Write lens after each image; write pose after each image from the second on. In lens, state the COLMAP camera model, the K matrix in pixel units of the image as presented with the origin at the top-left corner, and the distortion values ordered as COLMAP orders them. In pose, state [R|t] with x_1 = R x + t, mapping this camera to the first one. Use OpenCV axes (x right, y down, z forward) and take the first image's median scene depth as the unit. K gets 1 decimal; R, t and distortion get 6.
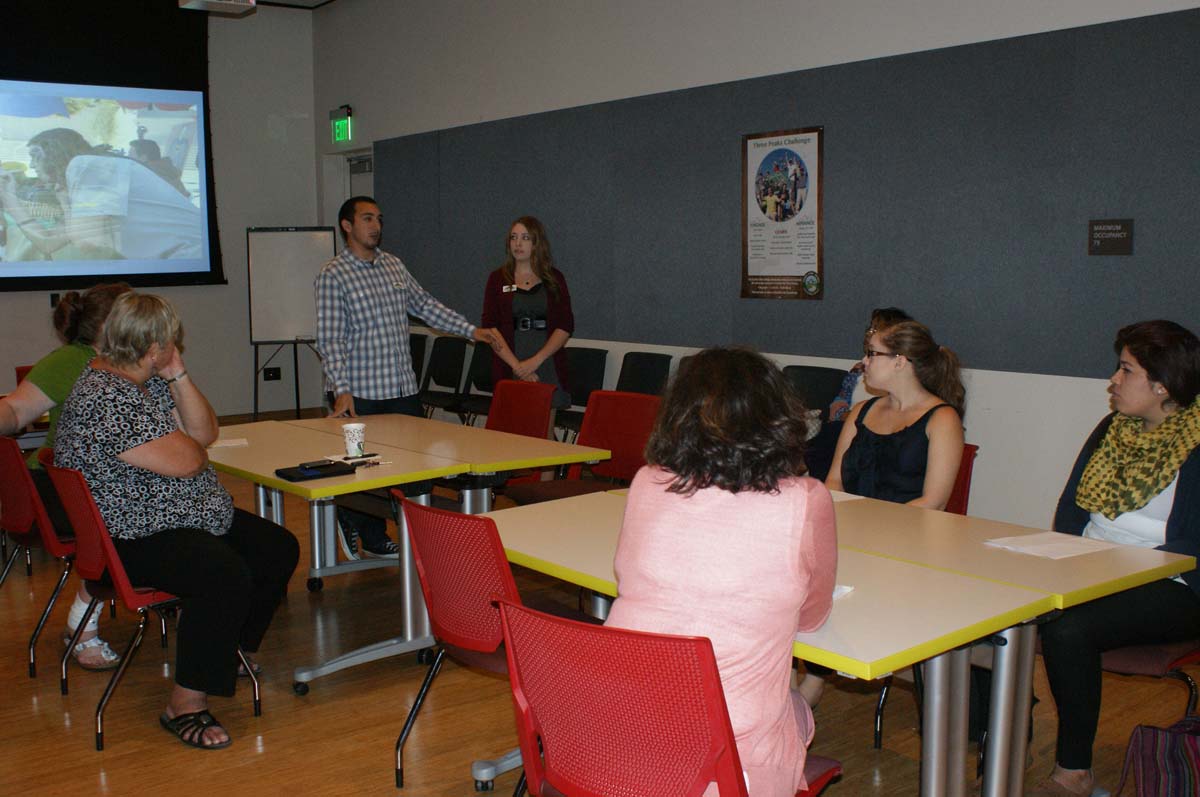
lens RADIAL K [[1321.1, 0, 600.0], [0, 1321.1, 398.5], [0, 0, 1]] dist [-0.049741, 0.052979]
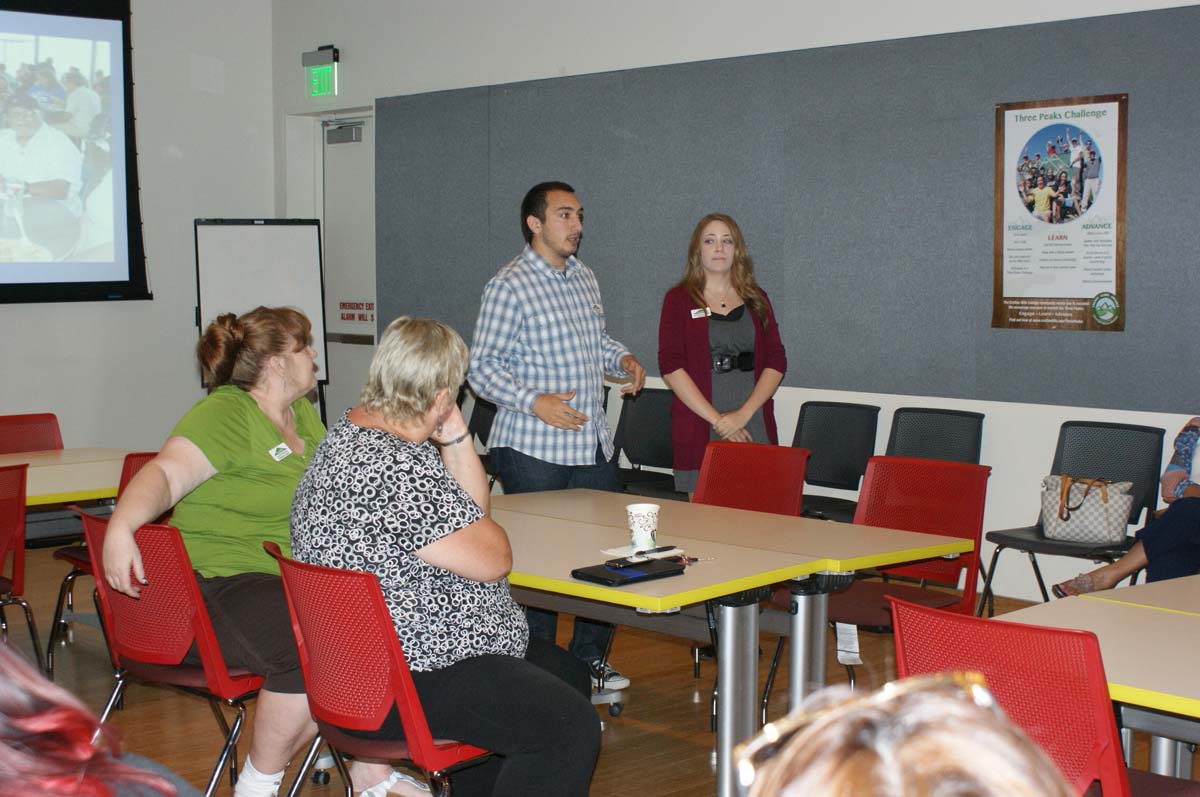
lens RADIAL K [[1878.3, 0, 600.0], [0, 1878.3, 398.5], [0, 0, 1]] dist [-0.008934, 0.043662]
pose [[0.994933, 0.003865, 0.100466, -0.223085], [-0.000401, 0.999405, -0.034478, -0.001863], [-0.100540, 0.034263, 0.994343, -0.001441]]
